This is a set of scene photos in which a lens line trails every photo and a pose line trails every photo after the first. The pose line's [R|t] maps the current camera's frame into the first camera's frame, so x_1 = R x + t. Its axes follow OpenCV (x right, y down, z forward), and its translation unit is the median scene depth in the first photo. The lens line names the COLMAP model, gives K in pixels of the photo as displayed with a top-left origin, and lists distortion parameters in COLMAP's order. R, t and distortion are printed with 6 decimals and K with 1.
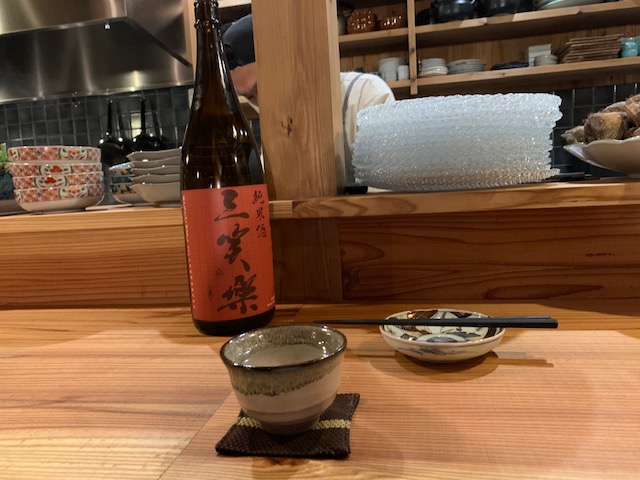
lens RADIAL K [[484.1, 0, 320.7], [0, 484.1, 220.9], [0, 0, 1]] dist [0.002411, 0.008655]
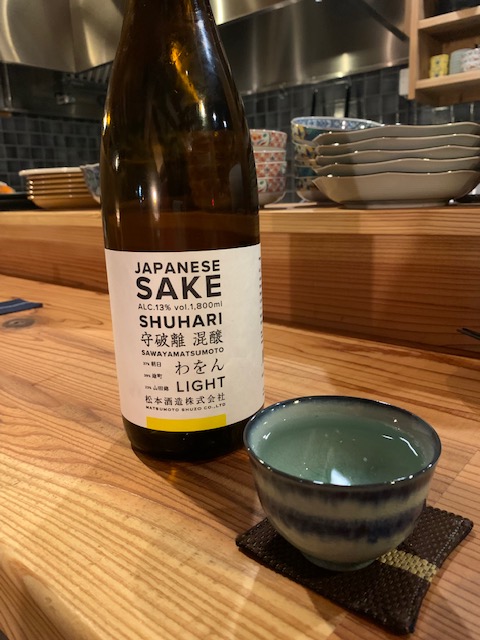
lens RADIAL K [[484.1, 0, 240.0], [0, 484.1, 320.0], [0, 0, 1]] dist [0.002411, 0.008655]
pose [[0.852476, 0.163758, -0.496456, -0.056339], [-0.061755, 0.974566, 0.215423, -0.010356], [0.519106, -0.152984, 0.840907, 0.211580]]
